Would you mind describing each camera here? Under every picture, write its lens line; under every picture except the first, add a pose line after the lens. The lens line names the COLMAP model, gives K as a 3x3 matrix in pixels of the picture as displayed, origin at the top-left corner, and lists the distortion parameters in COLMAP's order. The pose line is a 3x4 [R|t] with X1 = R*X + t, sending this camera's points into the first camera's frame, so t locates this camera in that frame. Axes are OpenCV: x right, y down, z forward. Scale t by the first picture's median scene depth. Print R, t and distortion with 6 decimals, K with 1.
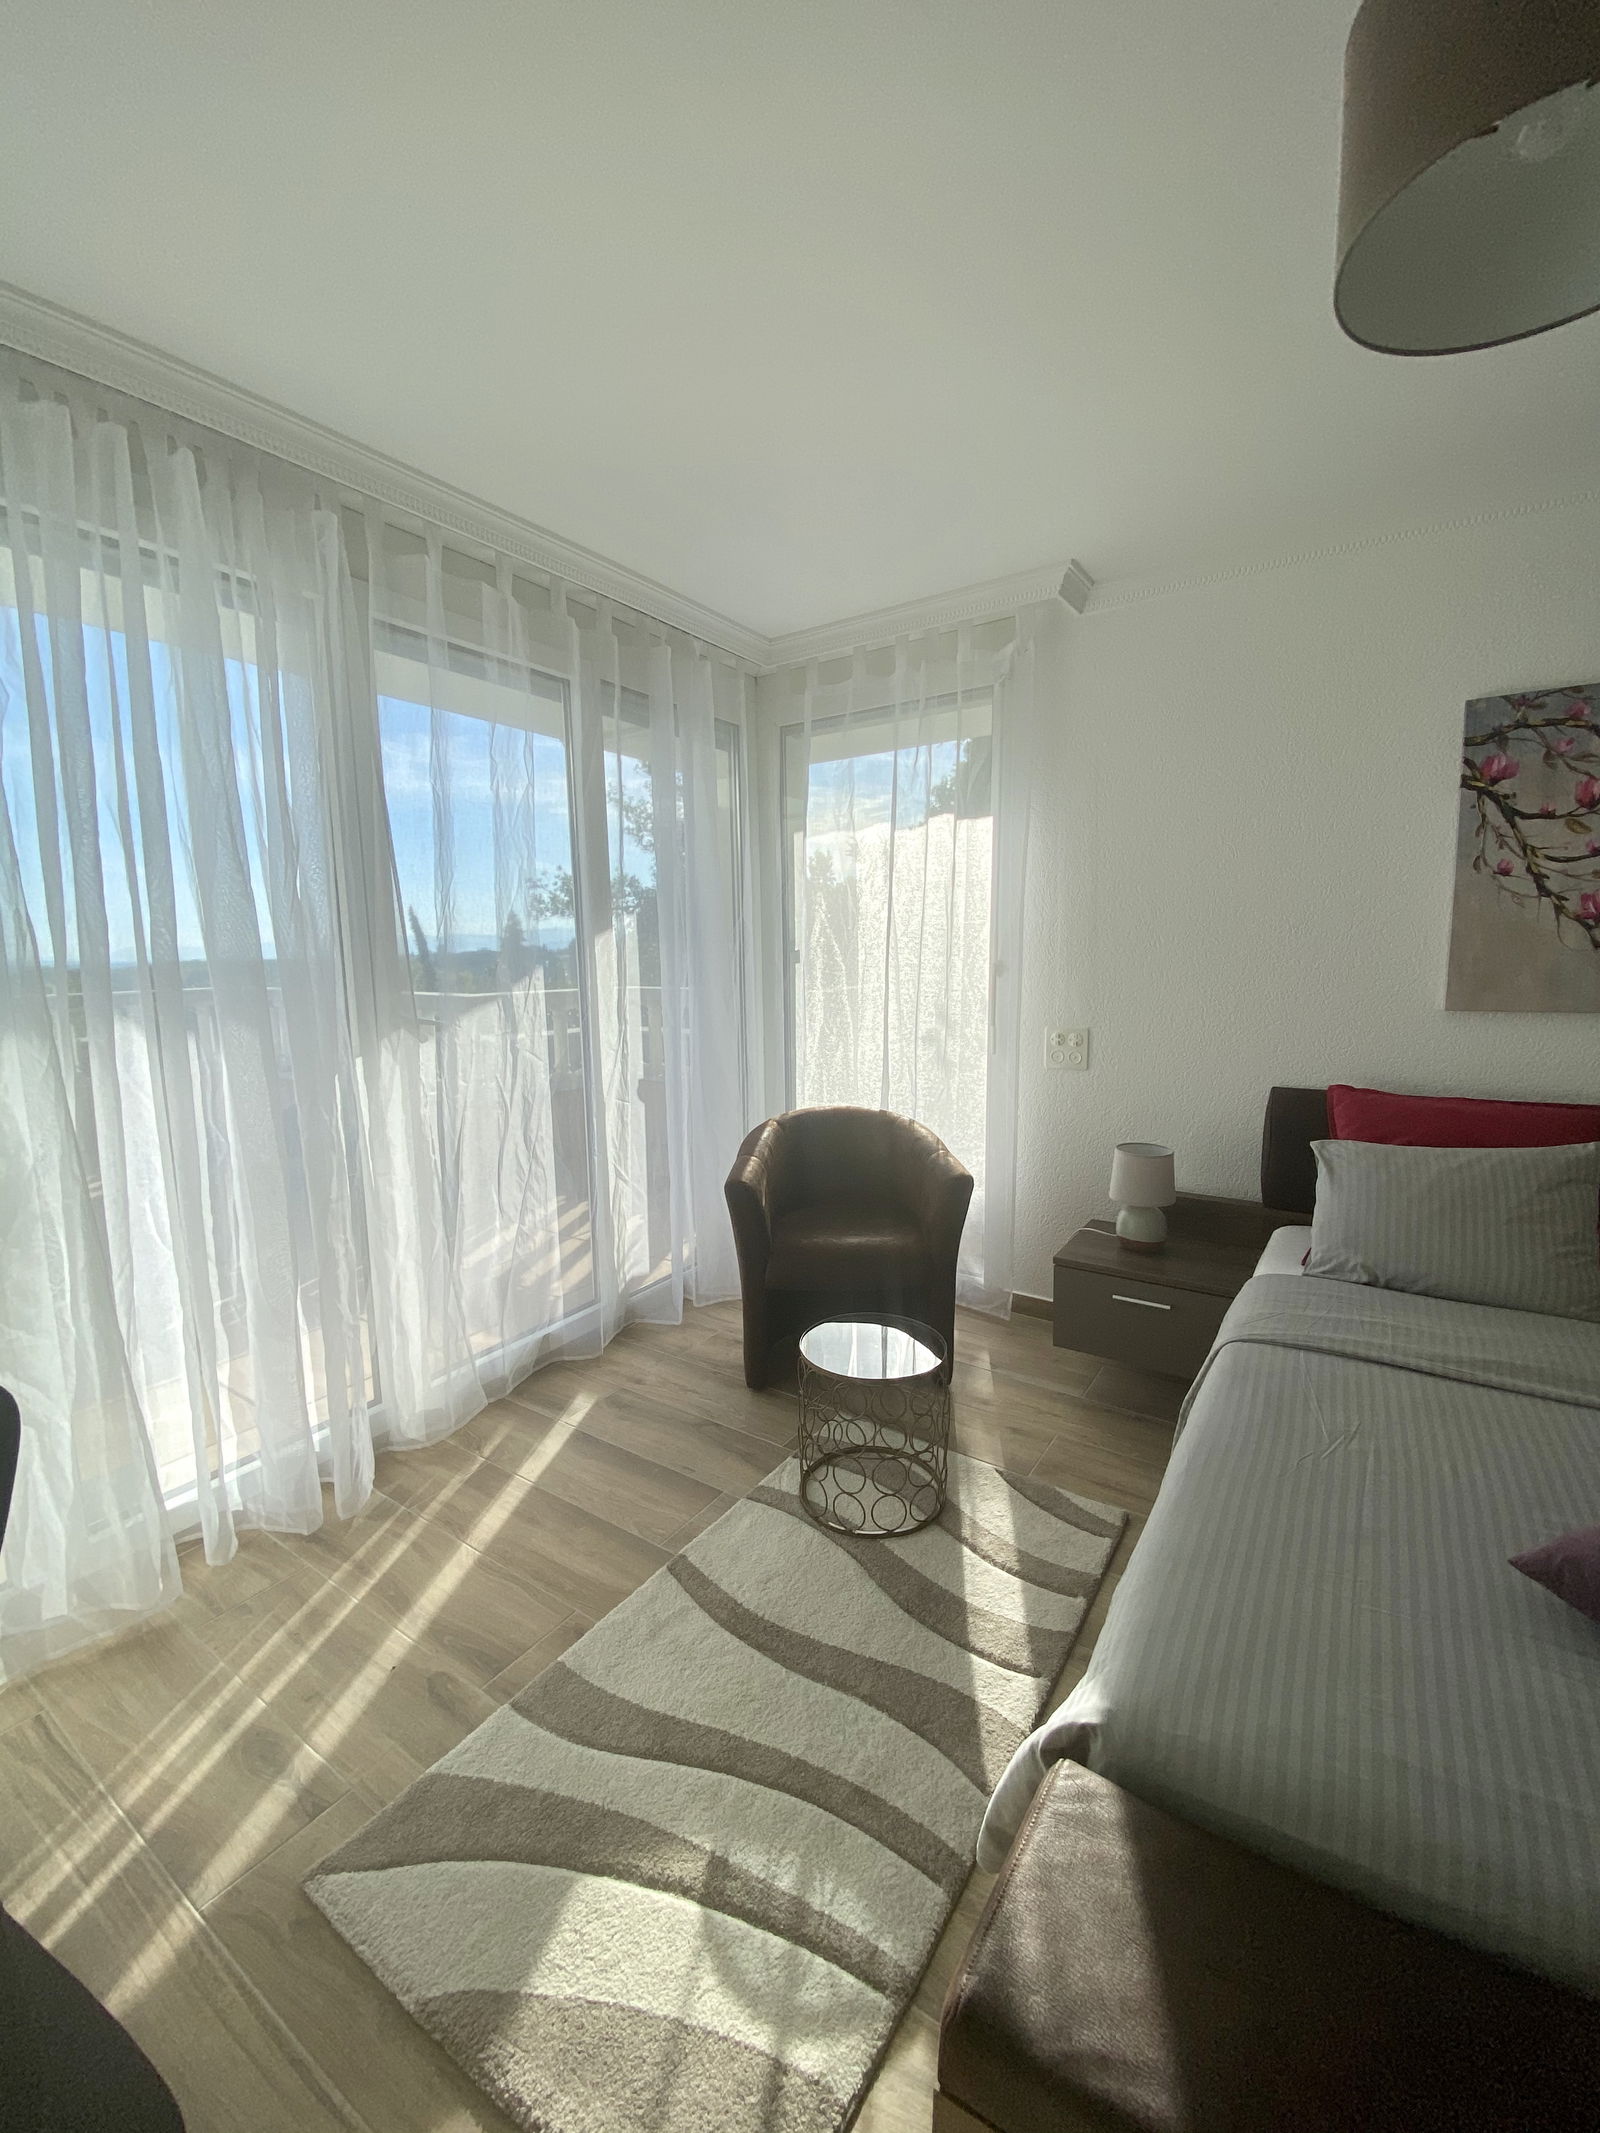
lens RADIAL K [[869.3, 0, 786.3], [0, 869.3, 1050.0], [0, 0, 1]] dist [0.002088, -0.011260]
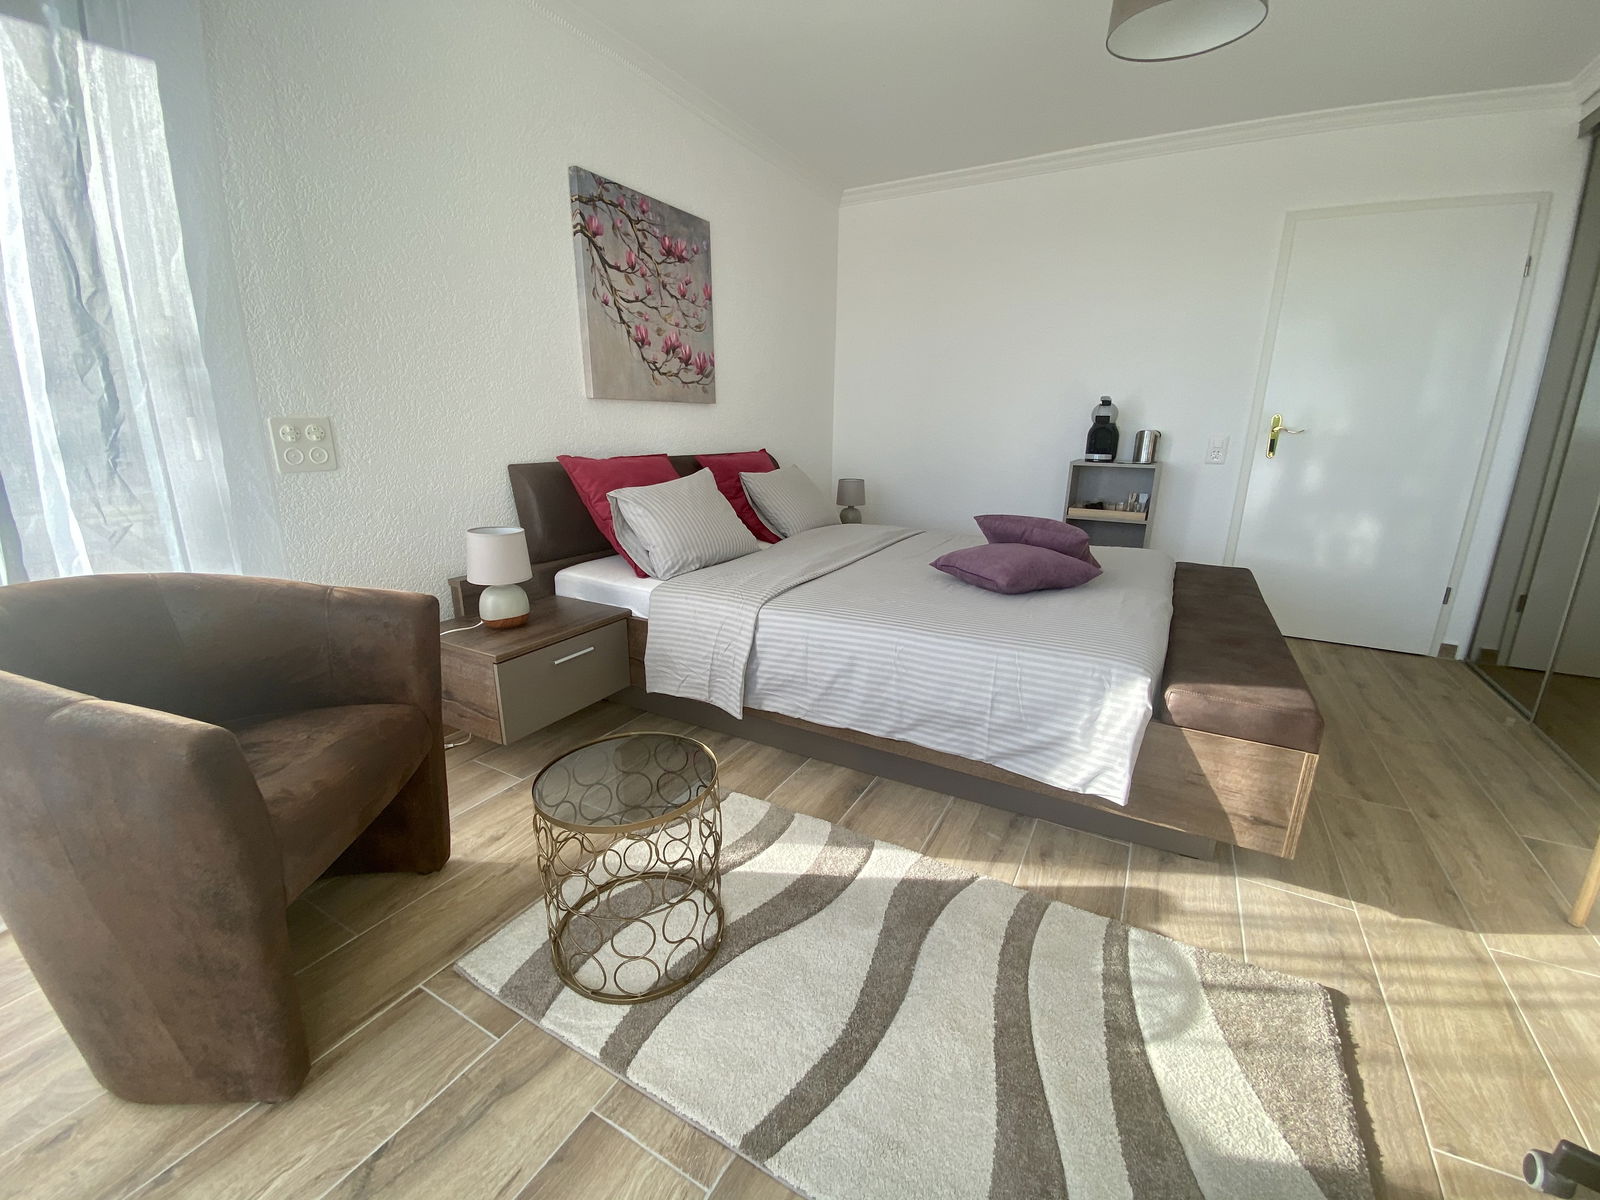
lens RADIAL K [[652.1, 0, 820.9], [0, 652.1, 598.9], [0, 0, 1]] dist [0.002088, -0.011260]
pose [[-0.093630, -0.241314, 0.965920, -0.444604], [0.112786, 0.961366, 0.251109, 0.050025], [-0.989198, 0.132453, -0.062795, 0.792218]]
